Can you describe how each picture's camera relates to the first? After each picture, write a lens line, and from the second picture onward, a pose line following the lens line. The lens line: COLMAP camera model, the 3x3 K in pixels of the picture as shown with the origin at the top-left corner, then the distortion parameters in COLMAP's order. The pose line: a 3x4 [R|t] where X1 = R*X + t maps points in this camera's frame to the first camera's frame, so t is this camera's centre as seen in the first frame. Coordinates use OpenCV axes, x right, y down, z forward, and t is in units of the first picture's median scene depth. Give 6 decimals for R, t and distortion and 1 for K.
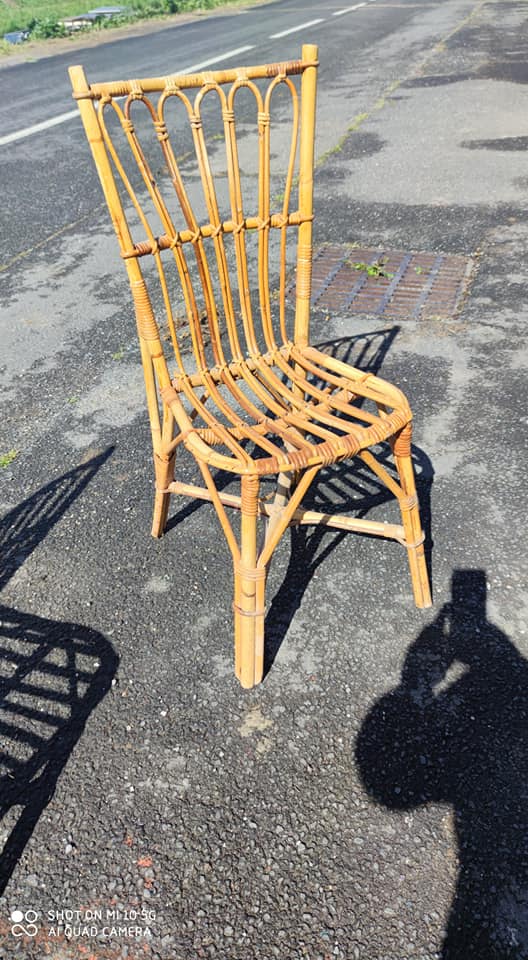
lens RADIAL K [[706.8, 0, 252.9], [0, 706.8, 480.3], [0, 0, 1]] dist [0.055436, -0.057943]
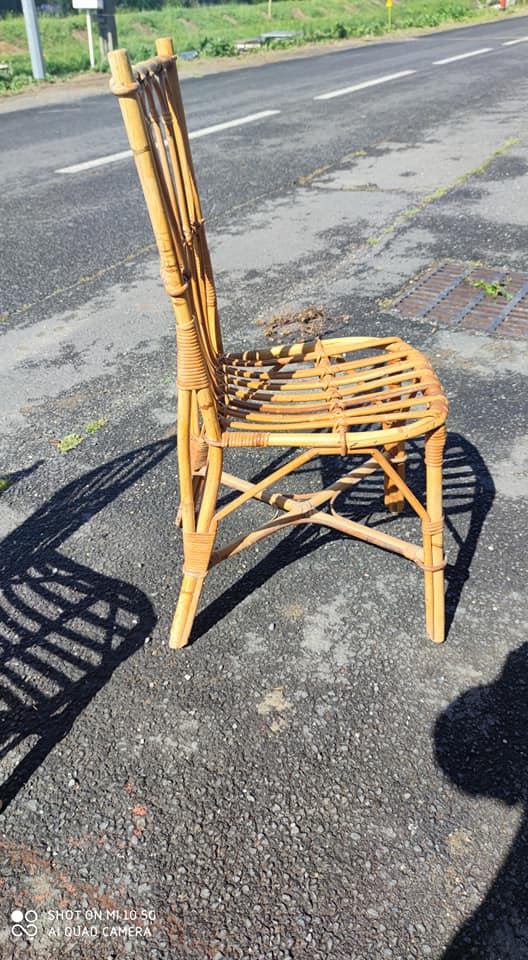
lens RADIAL K [[706.8, 0, 248.7], [0, 706.8, 481.3], [0, 0, 1]] dist [0.055436, -0.057943]
pose [[0.978164, 0.133929, -0.158927, 0.073067], [-0.138085, 0.990301, -0.015352, 0.049945], [0.155329, 0.036962, 0.987171, 0.008188]]
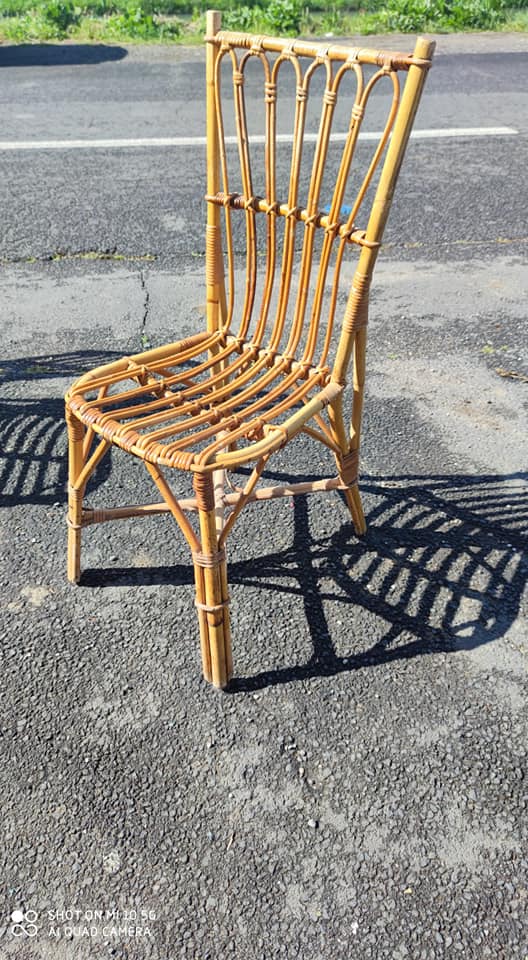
lens RADIAL K [[706.8, 0, 250.7], [0, 706.8, 479.6], [0, 0, 1]] dist [0.055436, -0.057943]
pose [[0.395306, 0.614377, -0.682843, 0.719195], [-0.553743, 0.752516, 0.356495, -0.360301], [0.732873, 0.237194, 0.637681, 0.410090]]
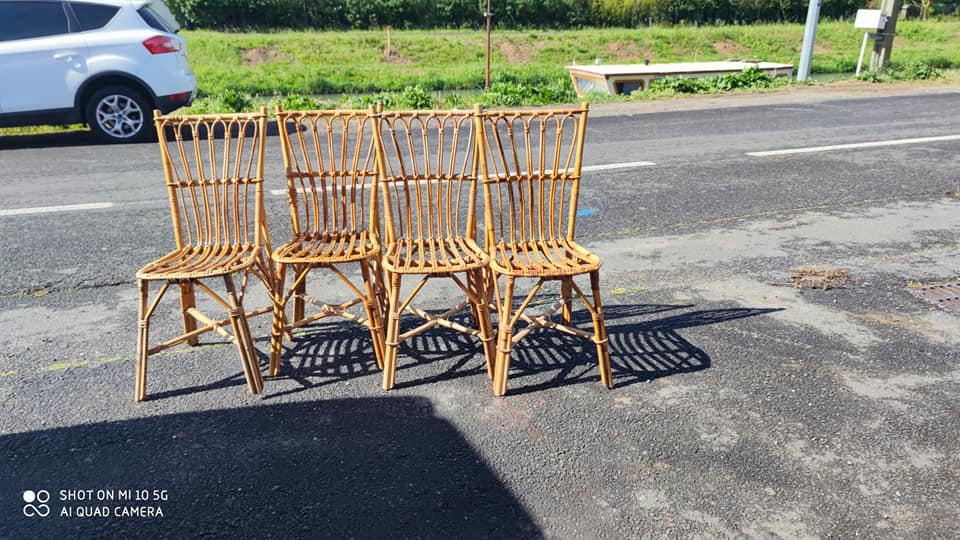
lens RADIAL K [[709.6, 0, 469.7], [0, 709.6, 269.2], [0, 0, 1]] dist [0.040360, -0.039401]
pose [[0.597903, 0.317267, -0.736107, 0.954453], [-0.493055, 0.869620, -0.025672, 0.249939], [0.631988, 0.378291, 0.676378, -0.661844]]
